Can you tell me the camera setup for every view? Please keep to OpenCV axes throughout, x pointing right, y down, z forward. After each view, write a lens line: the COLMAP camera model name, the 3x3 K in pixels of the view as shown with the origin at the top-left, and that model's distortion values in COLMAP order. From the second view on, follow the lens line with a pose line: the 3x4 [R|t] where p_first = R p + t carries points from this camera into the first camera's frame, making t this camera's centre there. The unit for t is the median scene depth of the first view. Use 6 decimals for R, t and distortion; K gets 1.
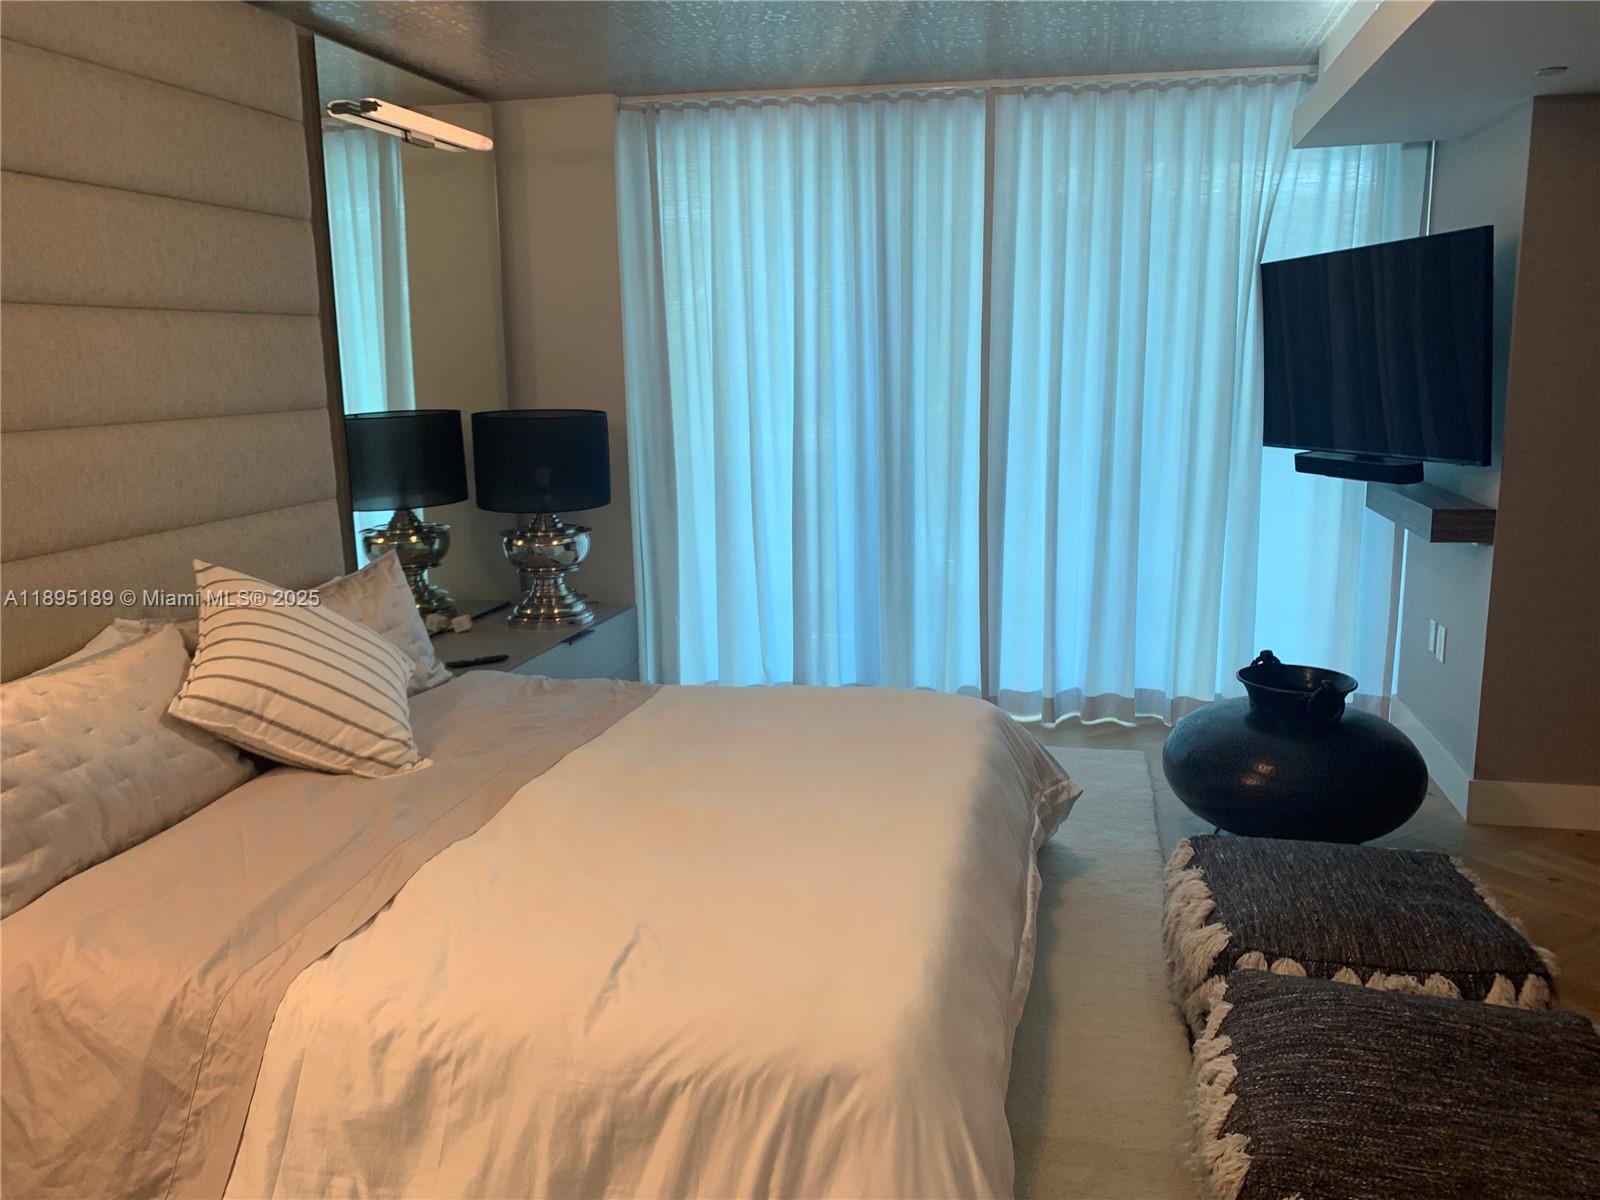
lens RADIAL K [[1208.8, 0, 798.4], [0, 1208.8, 618.1], [0, 0, 1]] dist [0.025322, -0.035737]
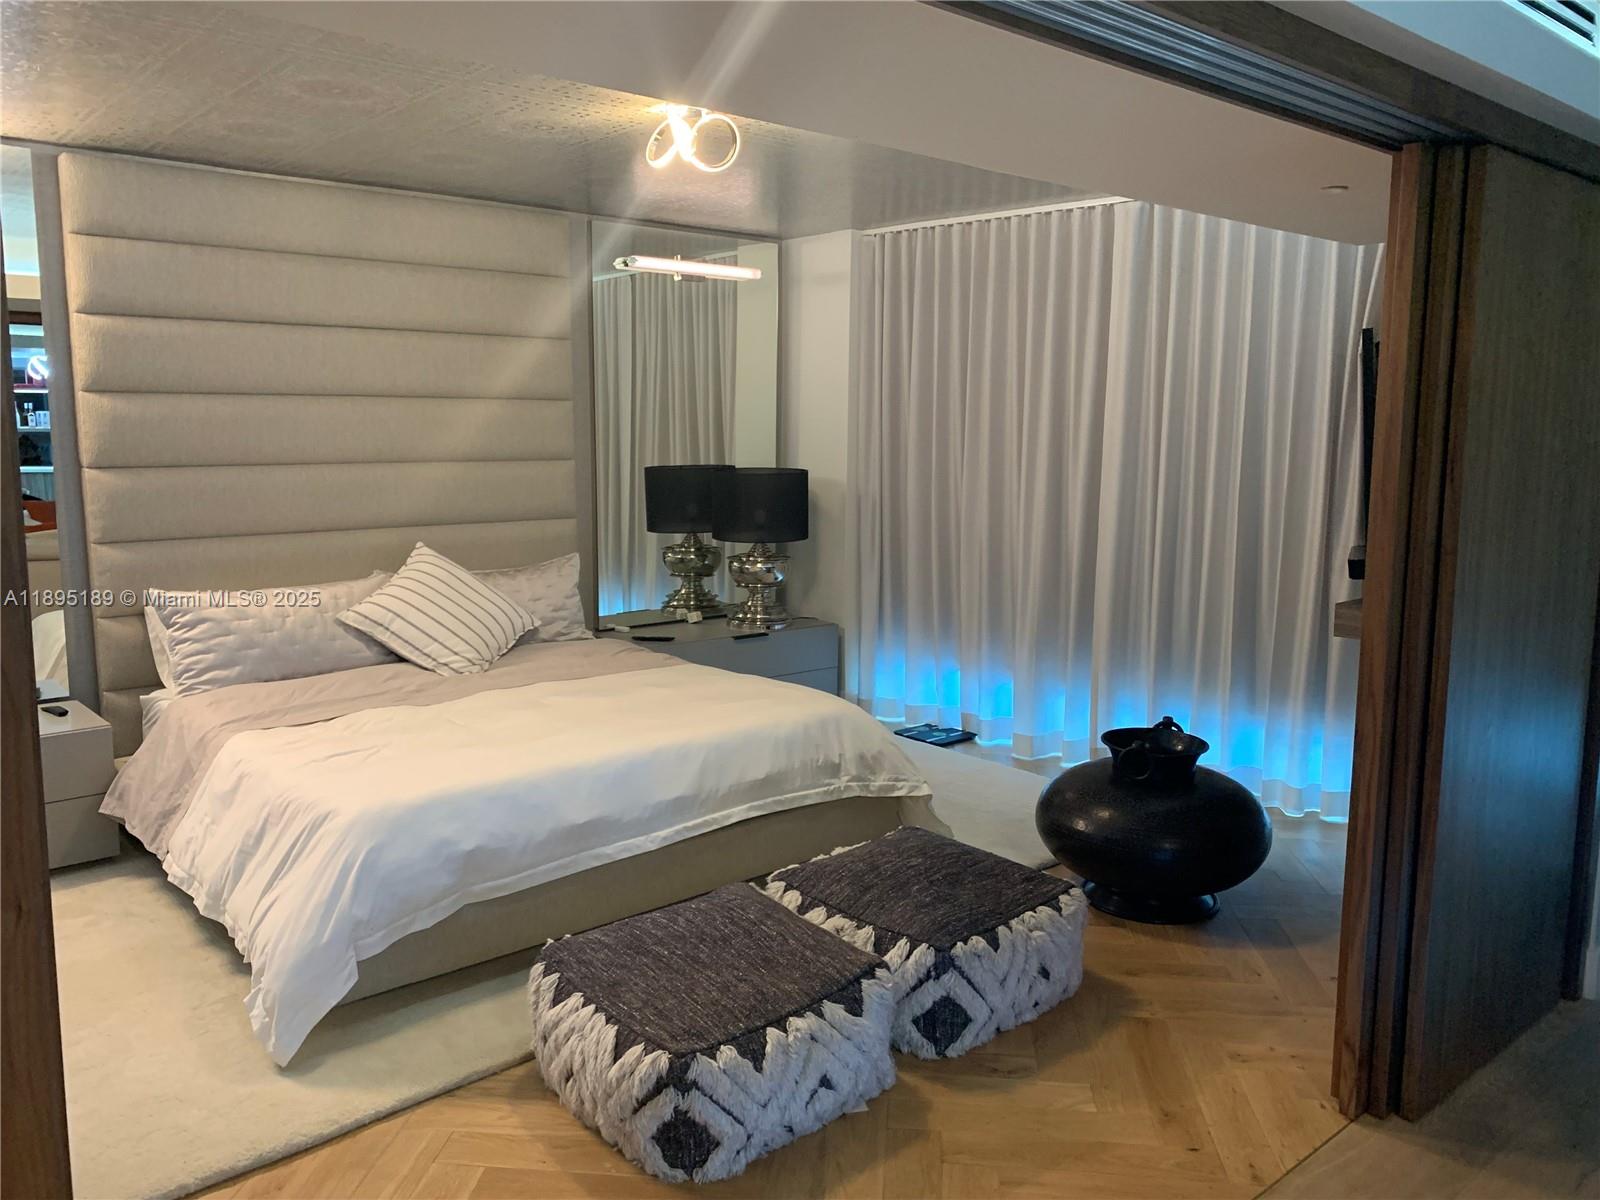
lens RADIAL K [[1208.8, 0, 798.4], [0, 1208.8, 618.1], [0, 0, 1]] dist [0.025322, -0.035737]
pose [[0.813054, 0.116996, -0.570312, 1.037226], [-0.142075, 0.989856, 0.000517, -0.019923], [0.564587, 0.080607, 0.821428, -0.117639]]
